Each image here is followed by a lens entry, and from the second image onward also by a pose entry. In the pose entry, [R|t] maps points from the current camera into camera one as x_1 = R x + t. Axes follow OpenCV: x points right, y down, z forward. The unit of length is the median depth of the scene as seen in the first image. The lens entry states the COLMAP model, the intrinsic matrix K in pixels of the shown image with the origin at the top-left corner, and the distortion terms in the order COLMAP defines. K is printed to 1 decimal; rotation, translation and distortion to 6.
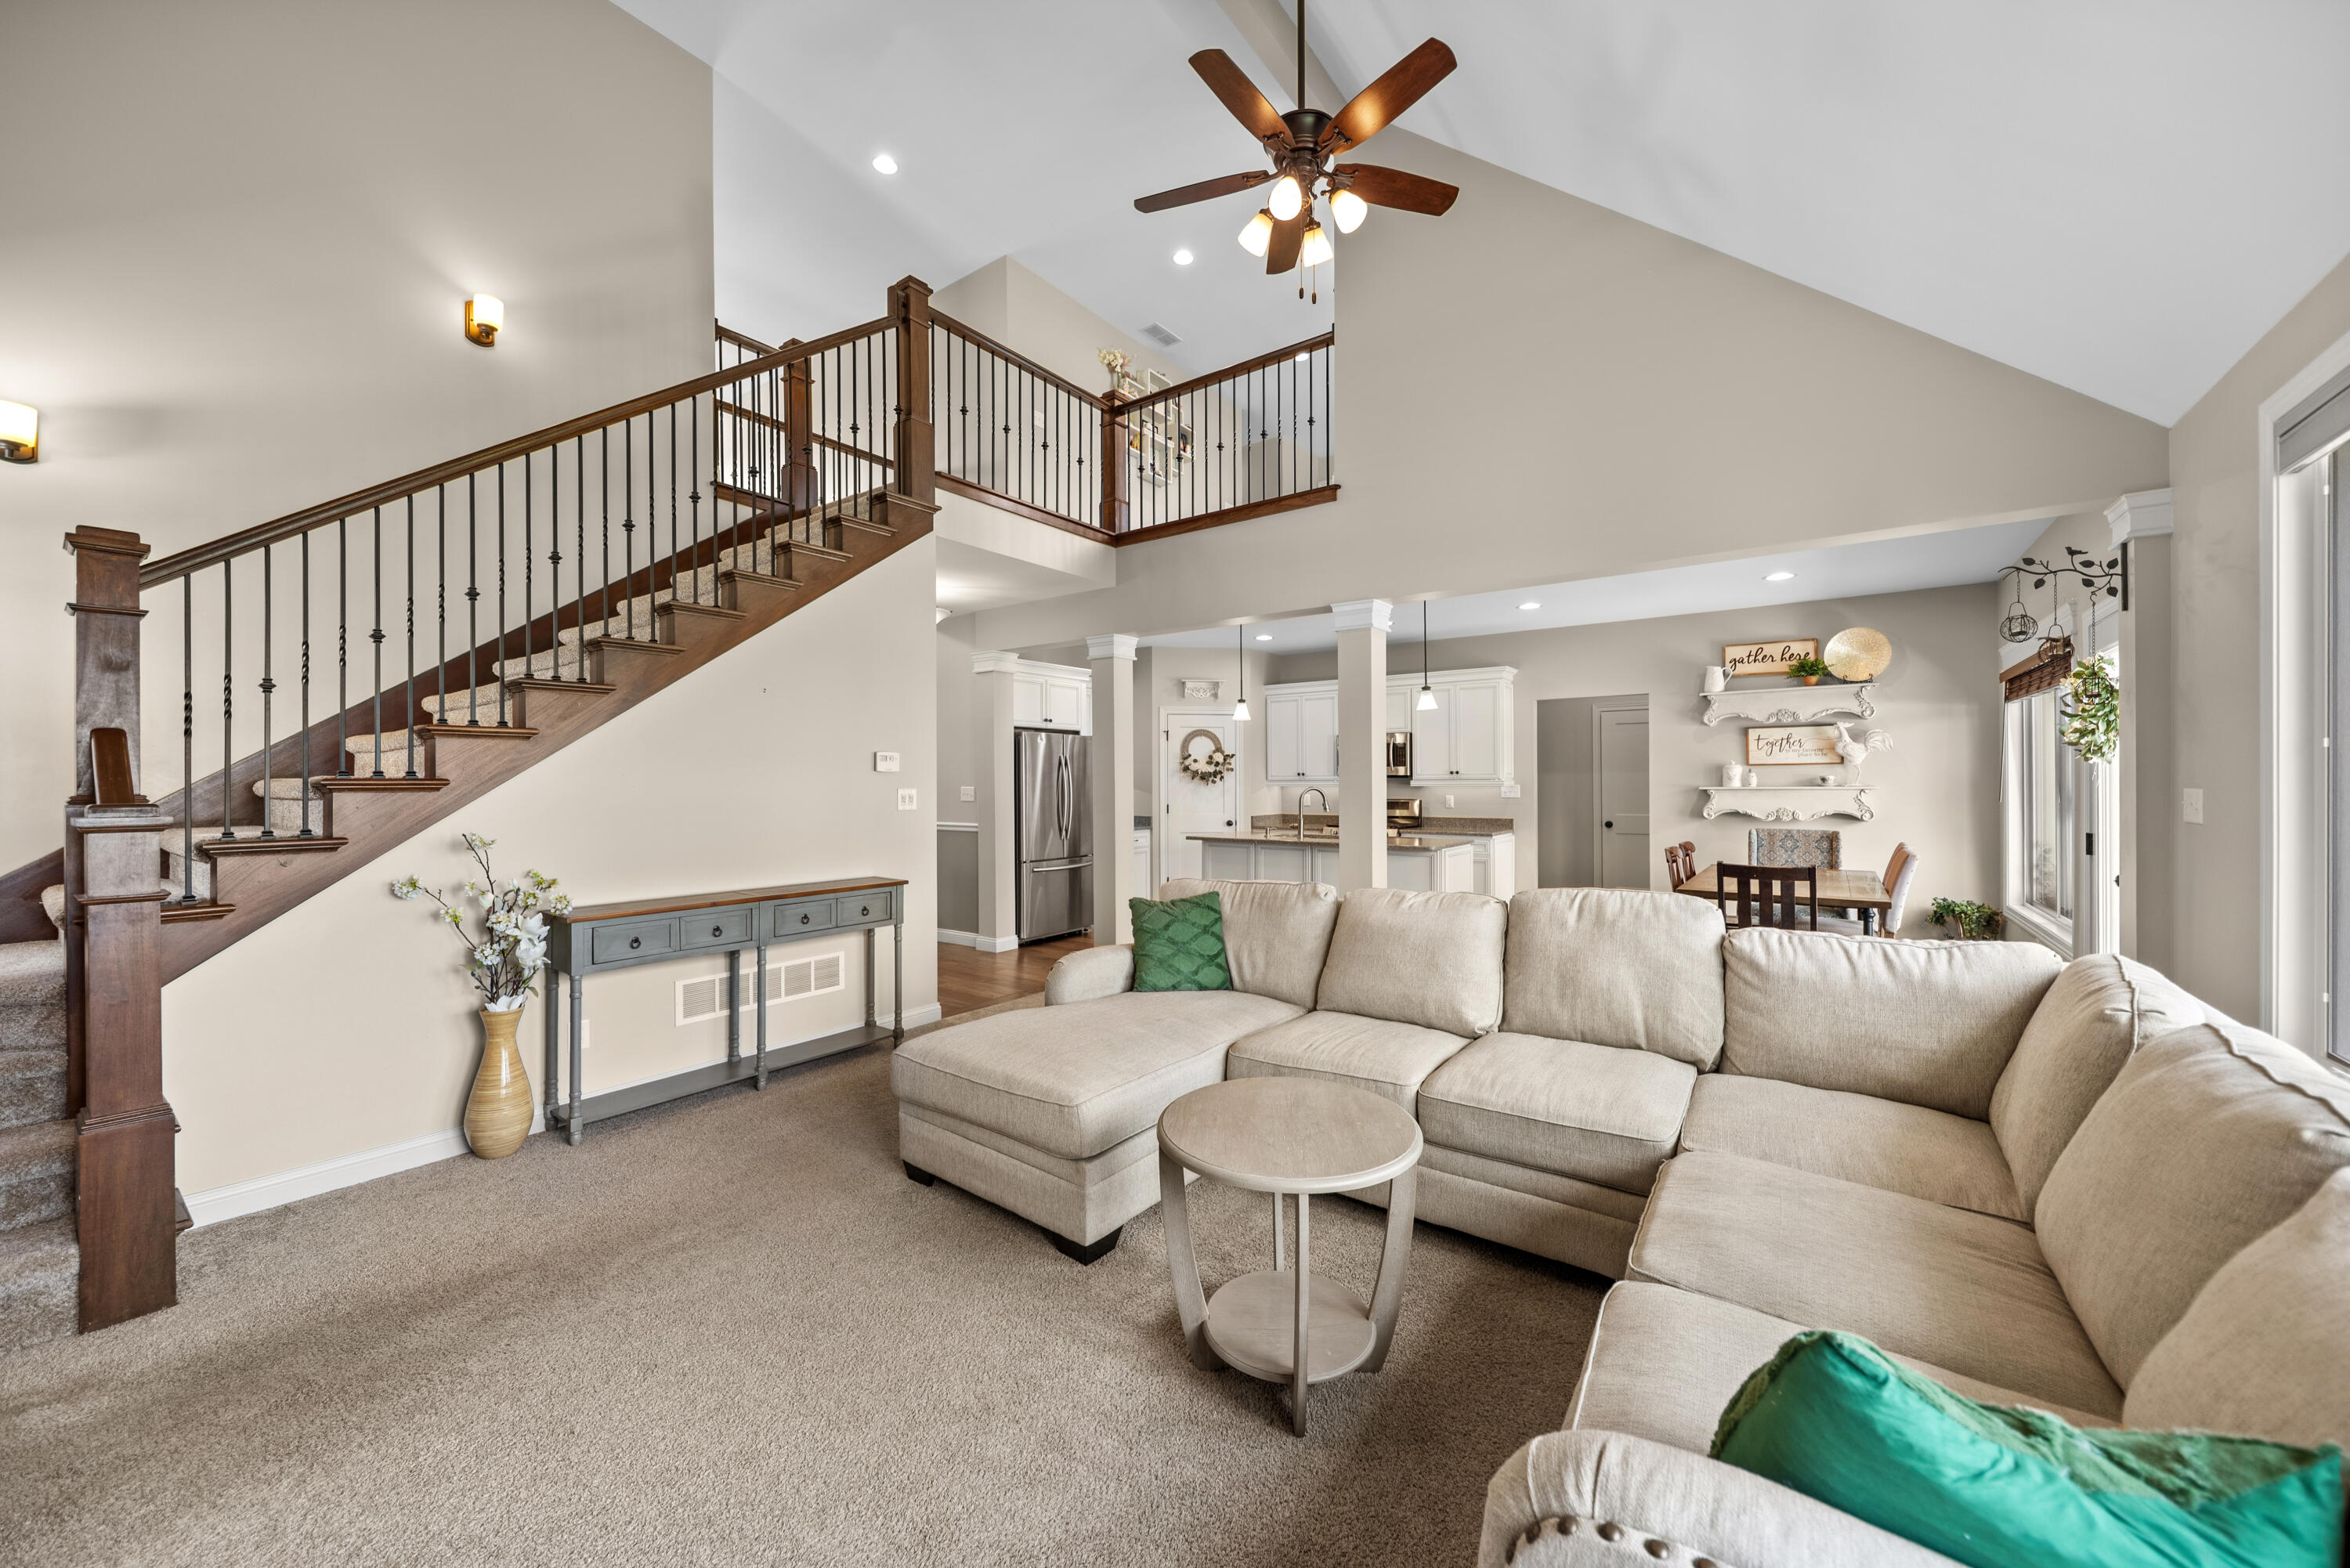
lens RADIAL K [[850.4, 0, 1175.0], [0, 850.4, 784.0], [0, 0, 1]] dist [0.001252, -0.000088]
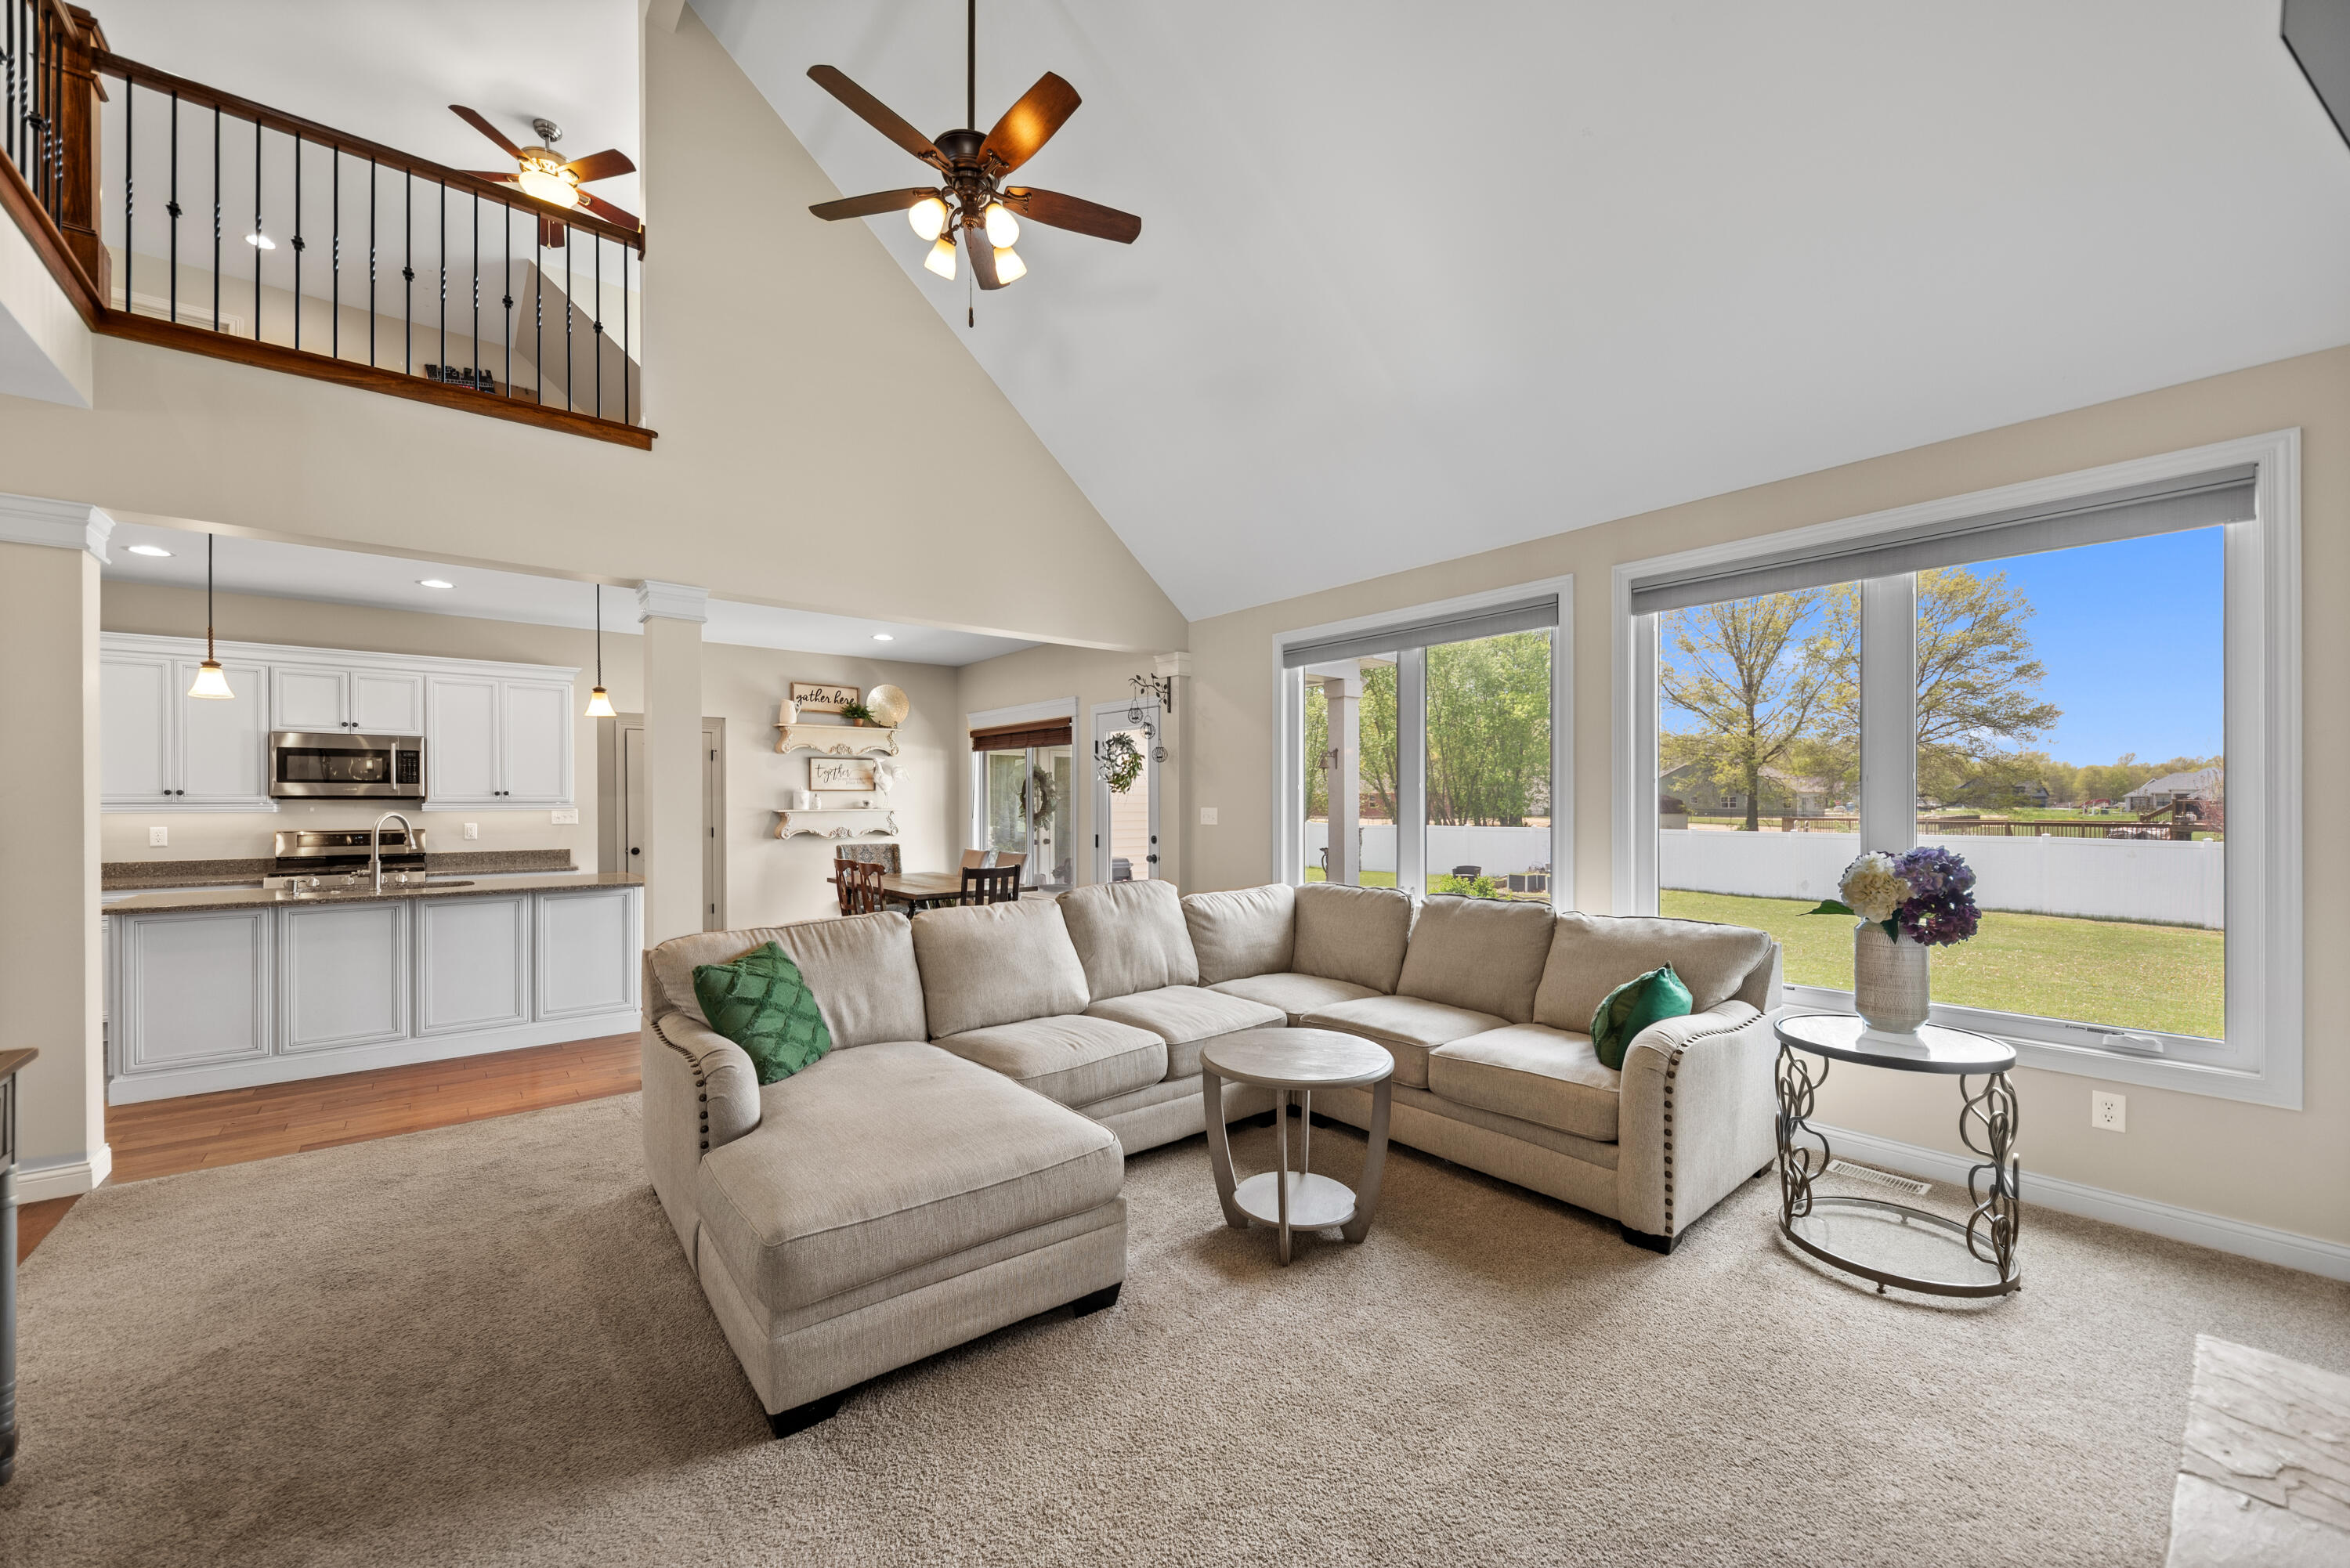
lens RADIAL K [[886.8, 0, 1181.2], [0, 886.8, 807.2], [0, 0, 1]] dist [-0.020449, -0.000089]
pose [[0.247852, -0.000882, 0.968798, -0.370944], [0.002944, 0.999996, 0.000157, 0.001673], [-0.968794, 0.002813, 0.247853, 0.241549]]
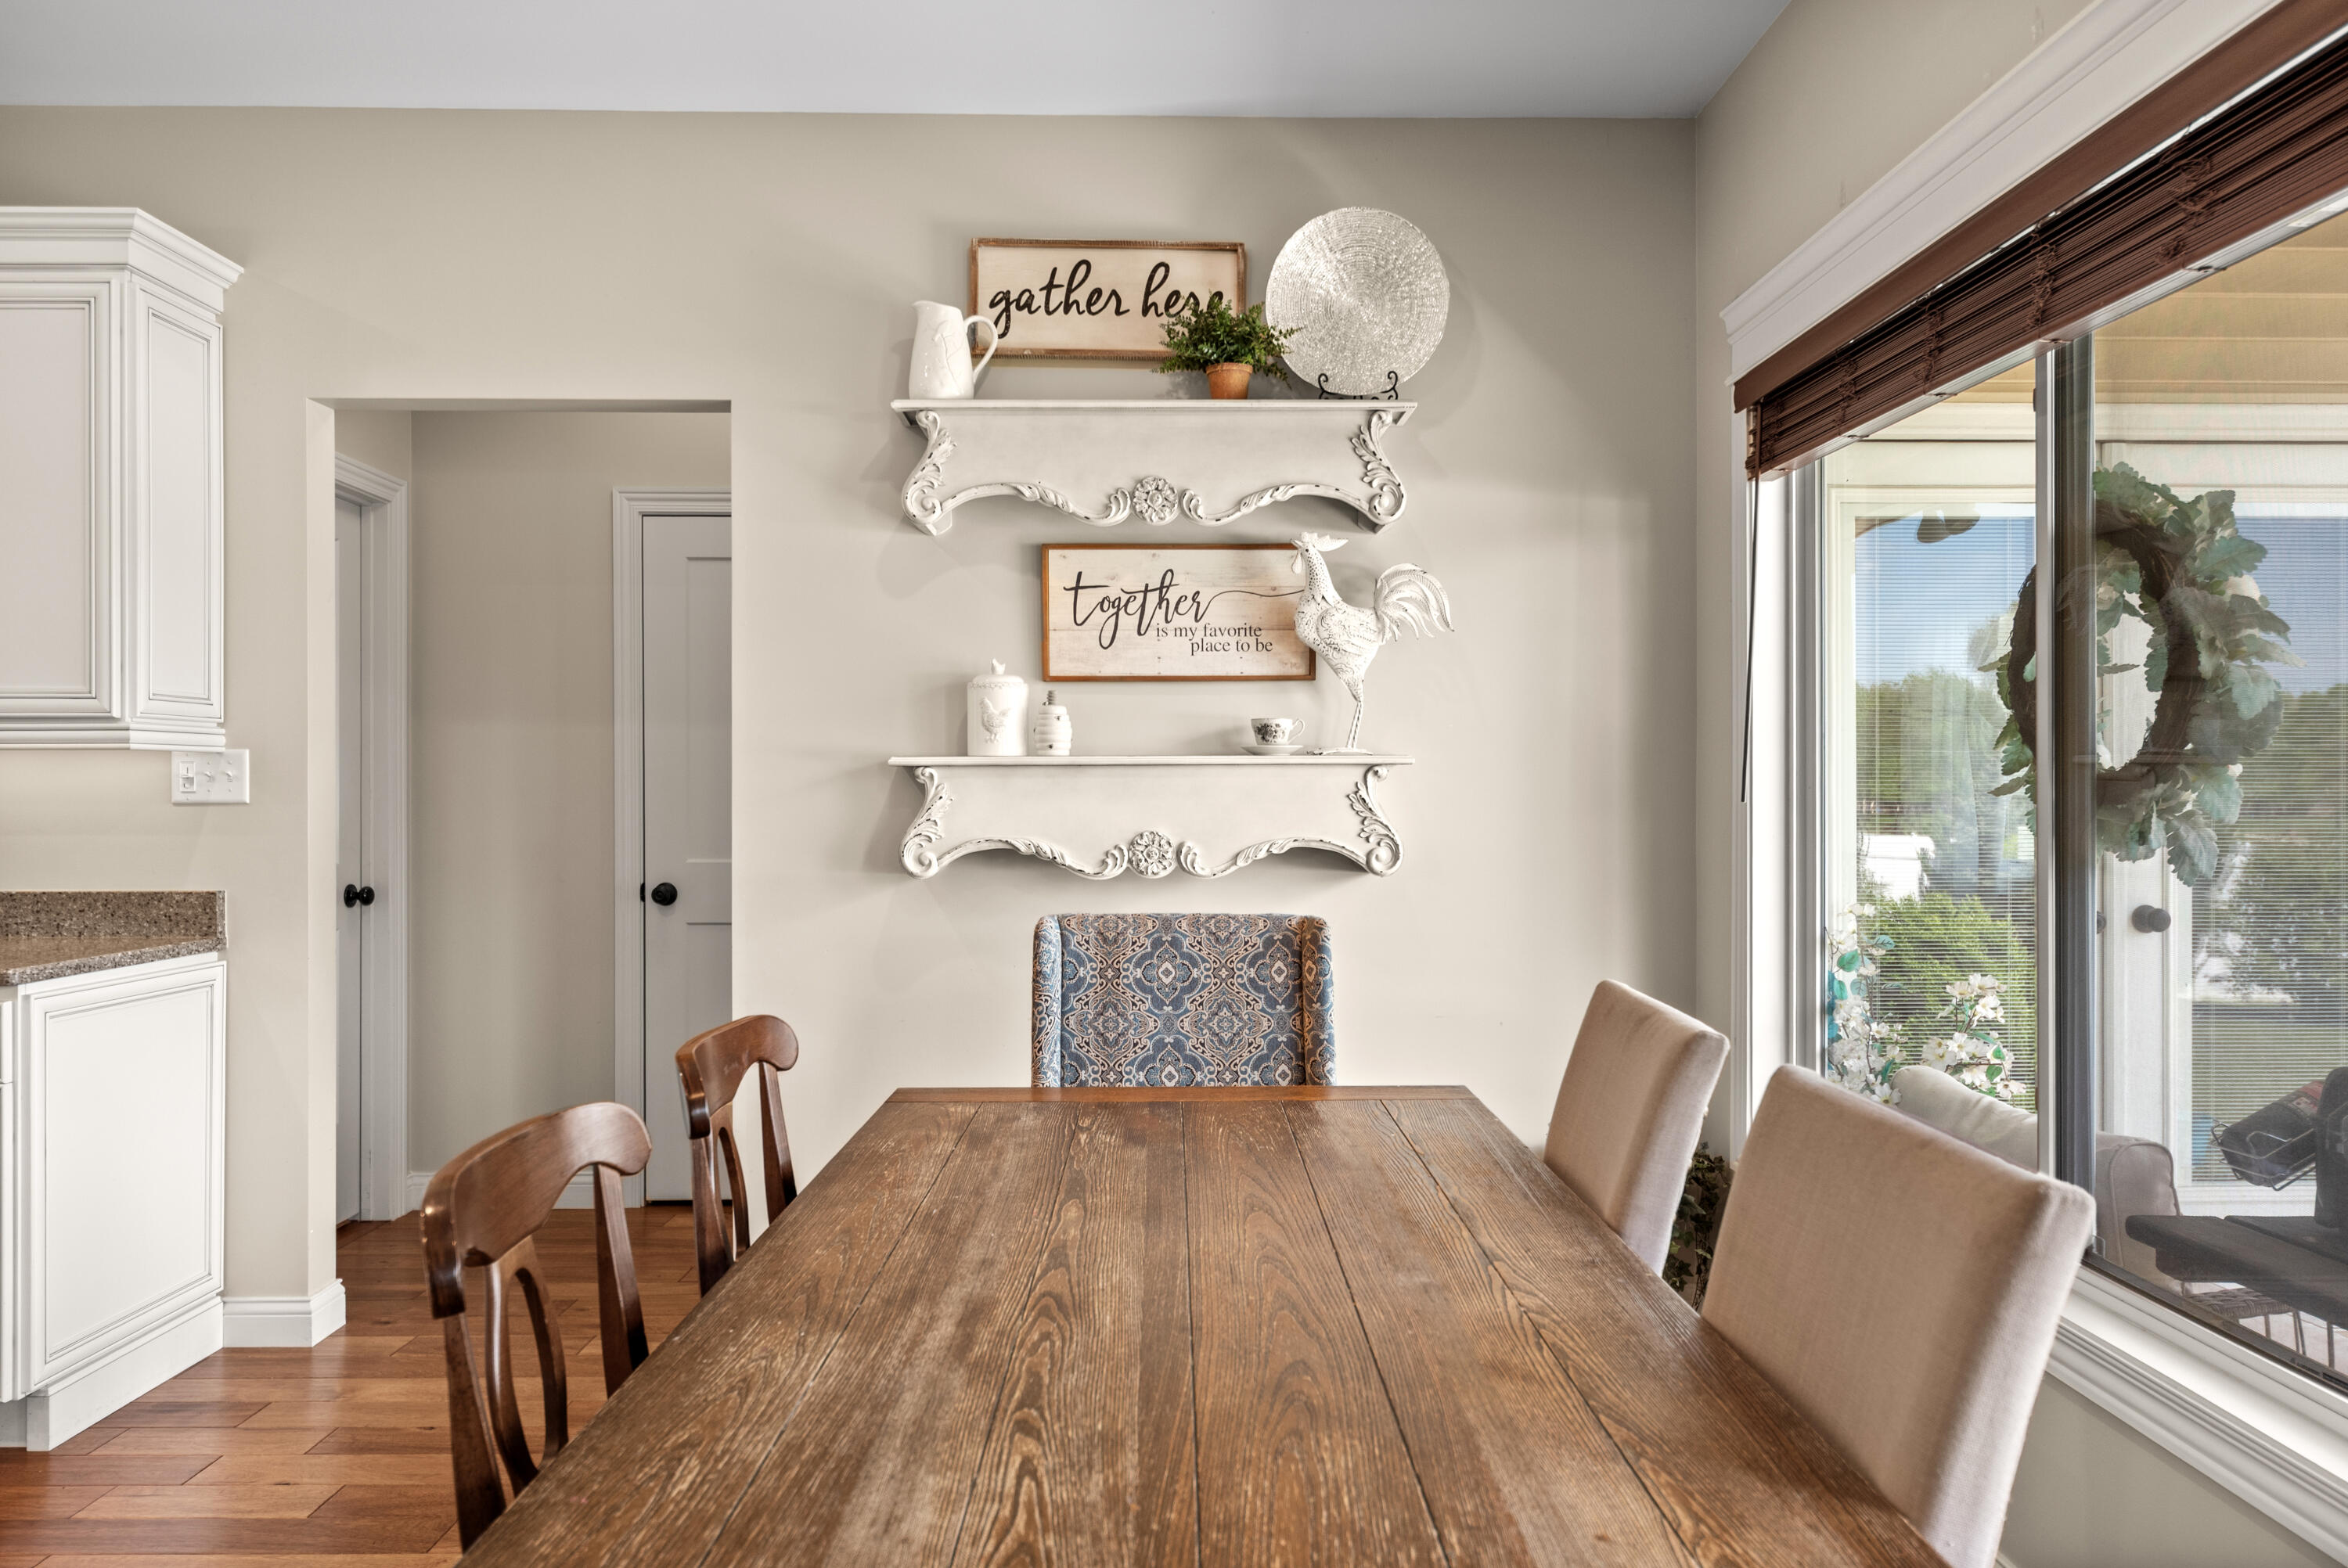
lens RADIAL K [[1587.2, 0, 1174.0], [0, 1587.2, 784.0], [0, 0, 1]] dist [0.034313, 0.000009]
pose [[0.802751, 0.006826, 0.596275, 0.422608], [-0.003955, 0.999973, -0.006122, 0.015964], [-0.596301, 0.002556, 0.802757, 0.593138]]
